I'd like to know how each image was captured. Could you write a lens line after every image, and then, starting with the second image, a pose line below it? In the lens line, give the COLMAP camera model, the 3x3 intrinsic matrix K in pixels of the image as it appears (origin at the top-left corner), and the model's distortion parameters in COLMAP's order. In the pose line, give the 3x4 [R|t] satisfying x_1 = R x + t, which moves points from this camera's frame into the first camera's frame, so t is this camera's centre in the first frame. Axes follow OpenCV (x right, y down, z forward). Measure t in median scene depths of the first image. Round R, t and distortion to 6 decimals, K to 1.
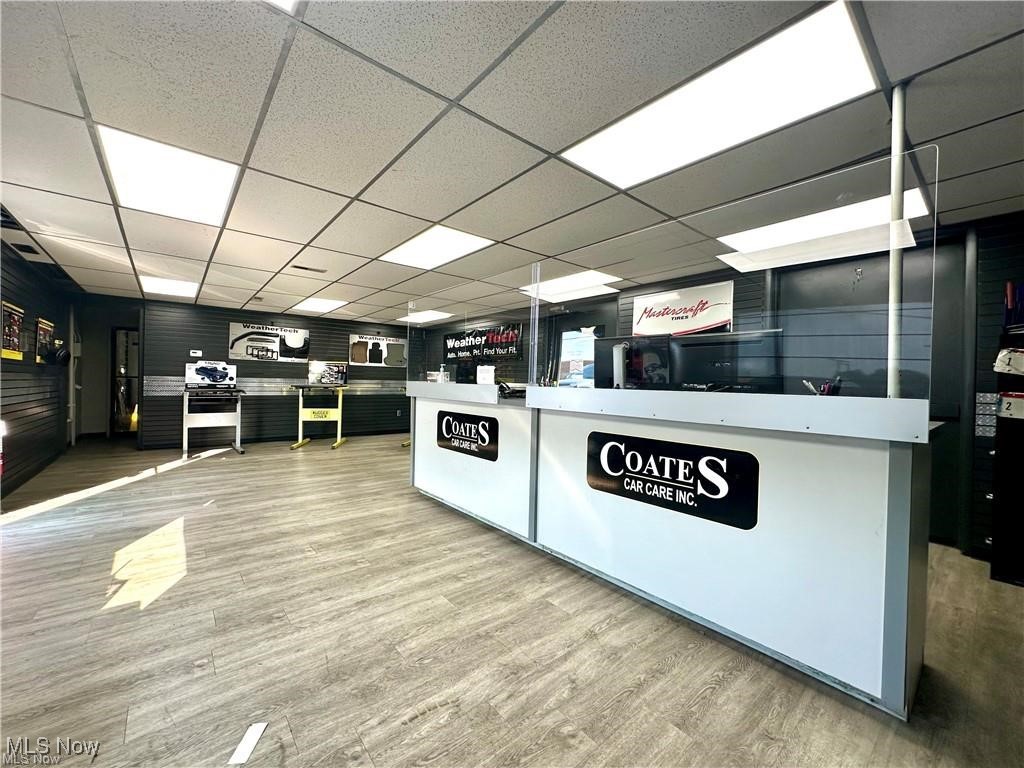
lens RADIAL K [[408.7, 0, 512.3], [0, 408.7, 387.9], [0, 0, 1]] dist [-0.001060, -0.000443]
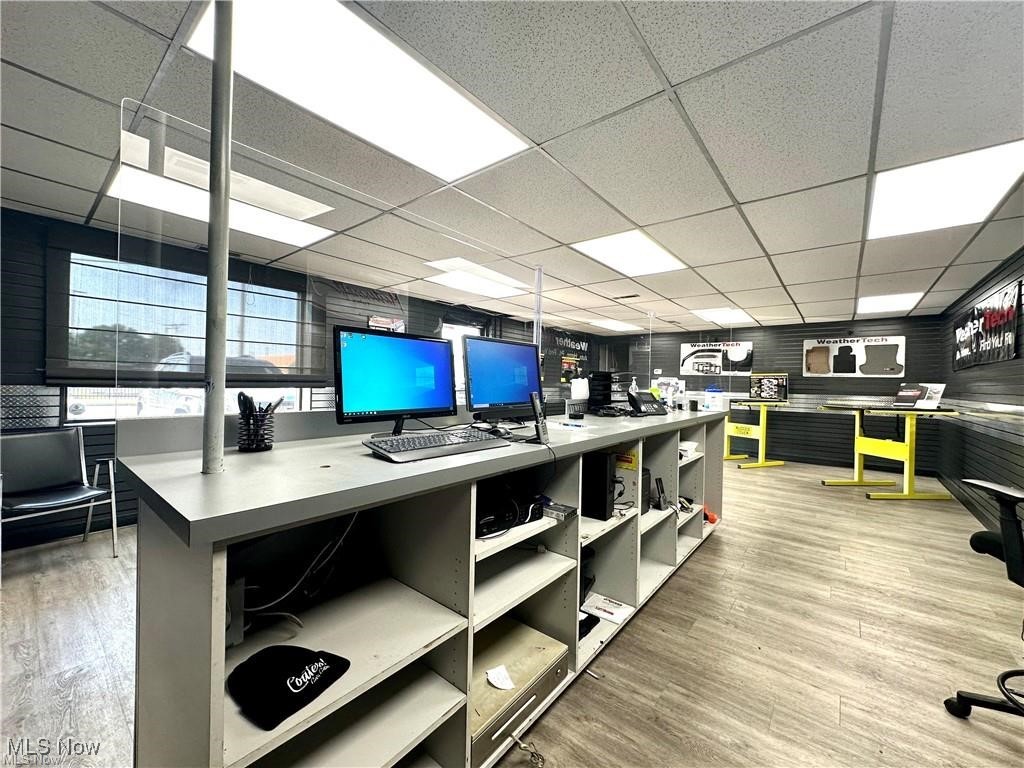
lens RADIAL K [[408.7, 0, 512.6], [0, 408.7, 382.4], [0, 0, 1]] dist [-0.001060, -0.000443]
pose [[0.188636, -0.015252, -0.981929, 0.308089], [-0.030836, 0.999294, -0.021445, -0.007722], [0.981563, 0.034324, 0.188032, 0.254286]]
